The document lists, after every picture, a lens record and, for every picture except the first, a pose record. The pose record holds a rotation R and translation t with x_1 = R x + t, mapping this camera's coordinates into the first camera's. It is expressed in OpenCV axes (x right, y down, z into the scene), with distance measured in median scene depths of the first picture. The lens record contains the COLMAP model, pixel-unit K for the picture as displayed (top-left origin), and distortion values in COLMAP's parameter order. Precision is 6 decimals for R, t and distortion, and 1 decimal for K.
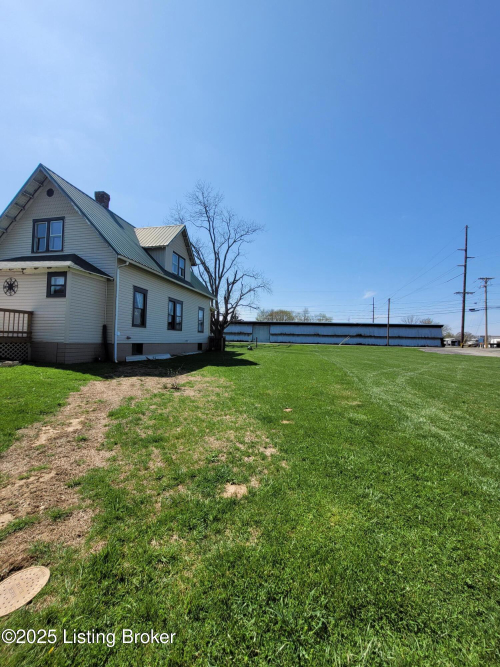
lens RADIAL K [[260.5, 0, 251.3], [0, 260.5, 332.4], [0, 0, 1]] dist [0.002659, -0.000096]
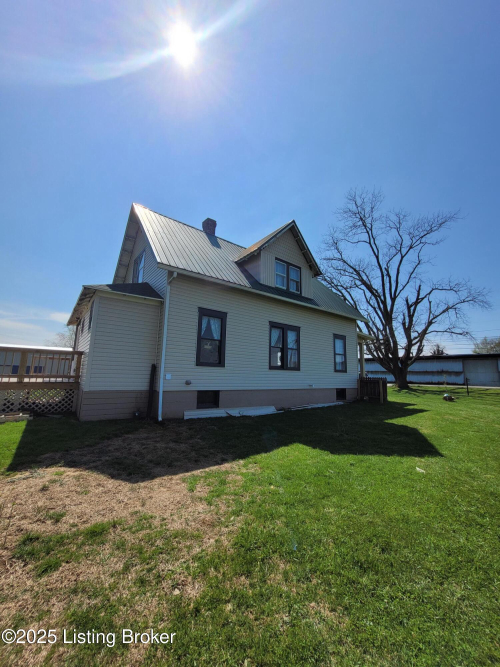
lens RADIAL K [[260.5, 0, 246.6], [0, 260.5, 334.6], [0, 0, 1]] dist [0.002659, -0.000096]
pose [[0.763184, -0.110874, -0.636599, 0.029182], [0.017304, 0.988323, -0.151387, 0.000713], [0.645950, 0.104520, 0.756190, 0.183097]]
